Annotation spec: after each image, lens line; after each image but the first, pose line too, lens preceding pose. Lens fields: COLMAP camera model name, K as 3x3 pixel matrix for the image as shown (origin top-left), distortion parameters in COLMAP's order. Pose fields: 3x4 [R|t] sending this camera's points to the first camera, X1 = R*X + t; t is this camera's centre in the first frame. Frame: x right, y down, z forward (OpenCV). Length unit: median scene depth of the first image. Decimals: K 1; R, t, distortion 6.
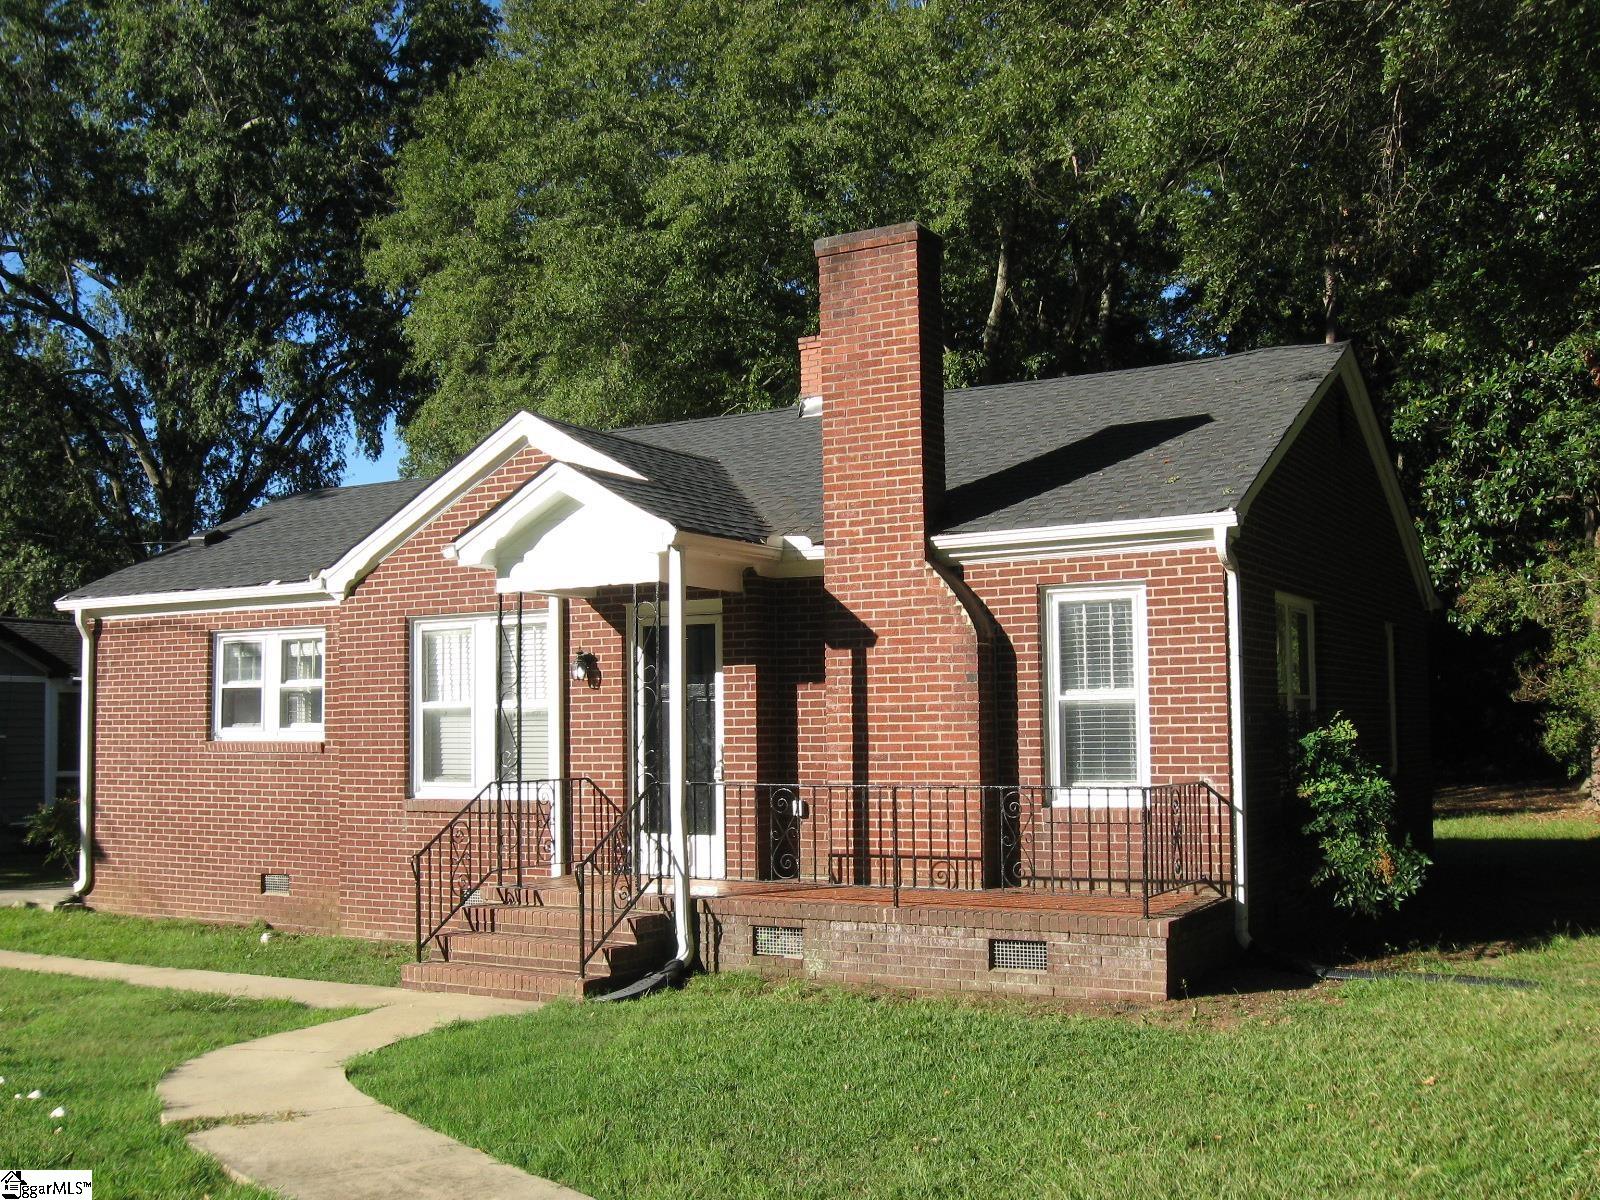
lens RADIAL K [[1691.1, 0, 776.8], [0, 1691.1, 585.5], [0, 0, 1]] dist [-0.125894, 0.061444]
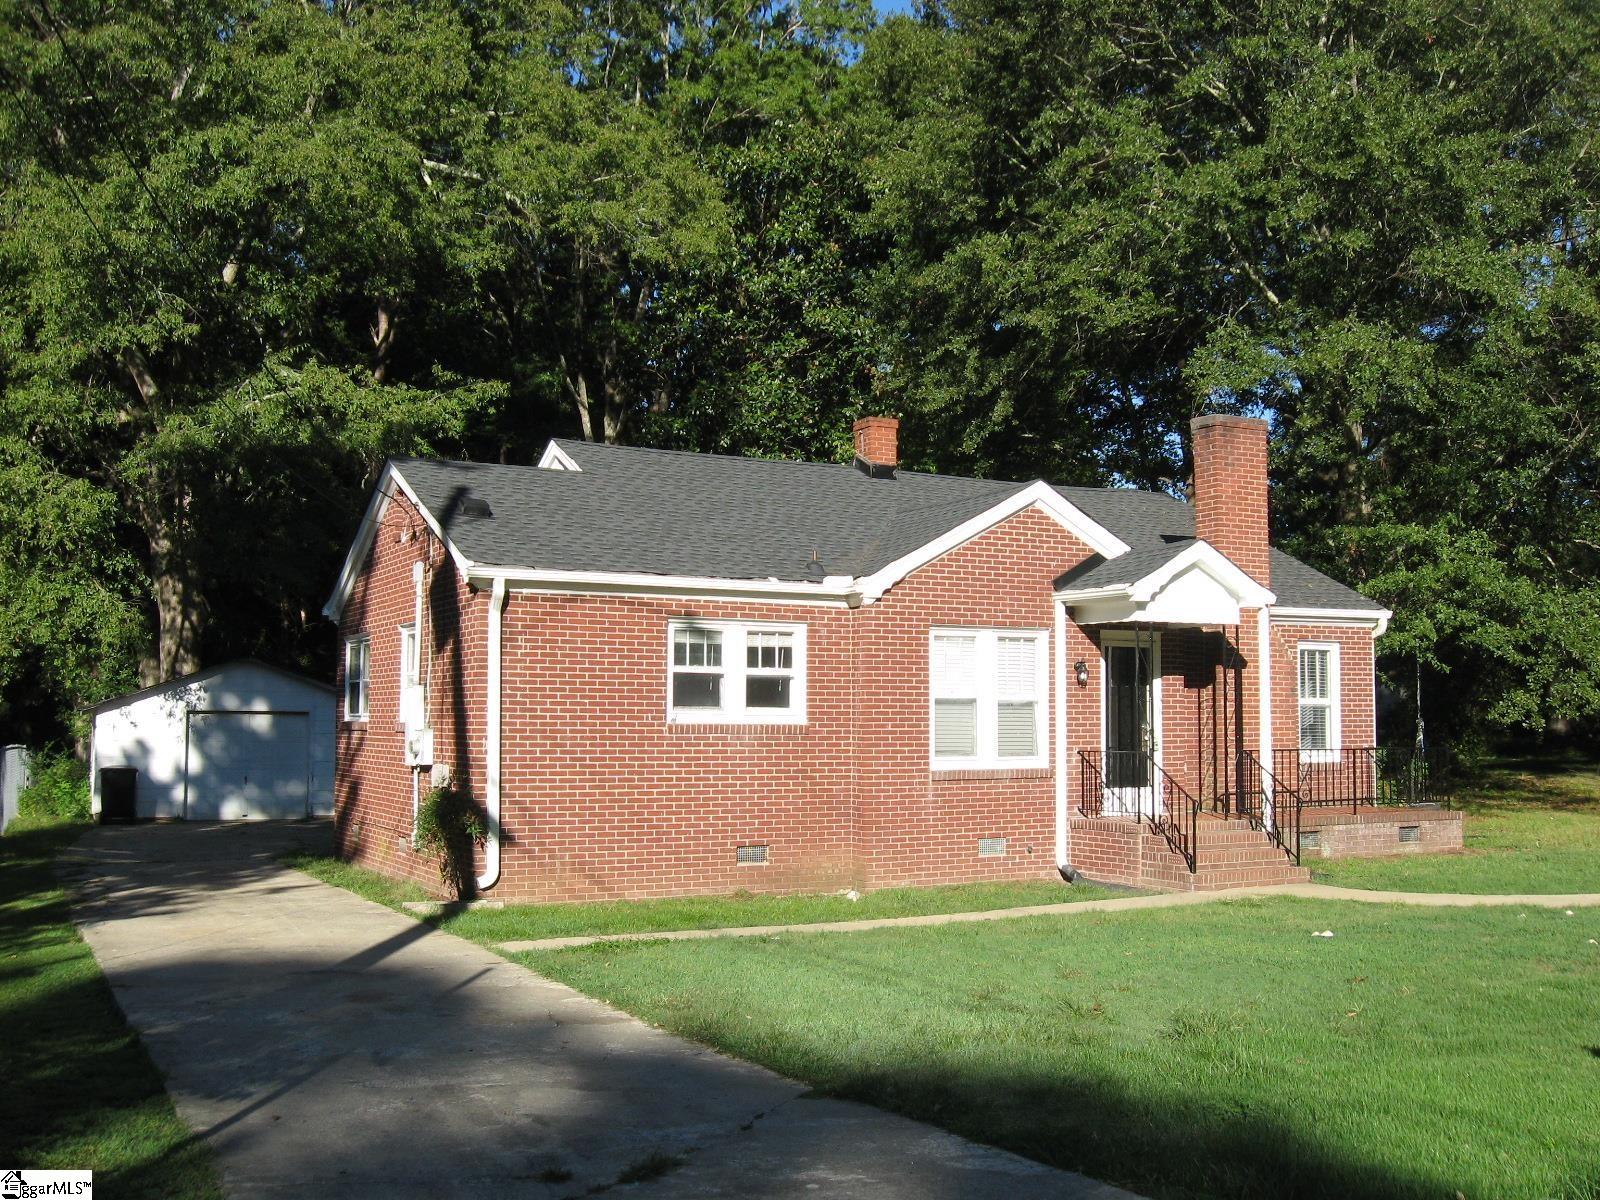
lens RADIAL K [[1691.1, 0, 776.8], [0, 1691.1, 585.5], [0, 0, 1]] dist [-0.125894, 0.061444]
pose [[0.509023, 0.082119, 0.856827, -1.356370], [-0.081217, 0.995580, -0.047168, 0.058964], [-0.856913, -0.045579, 0.513442, 0.463251]]
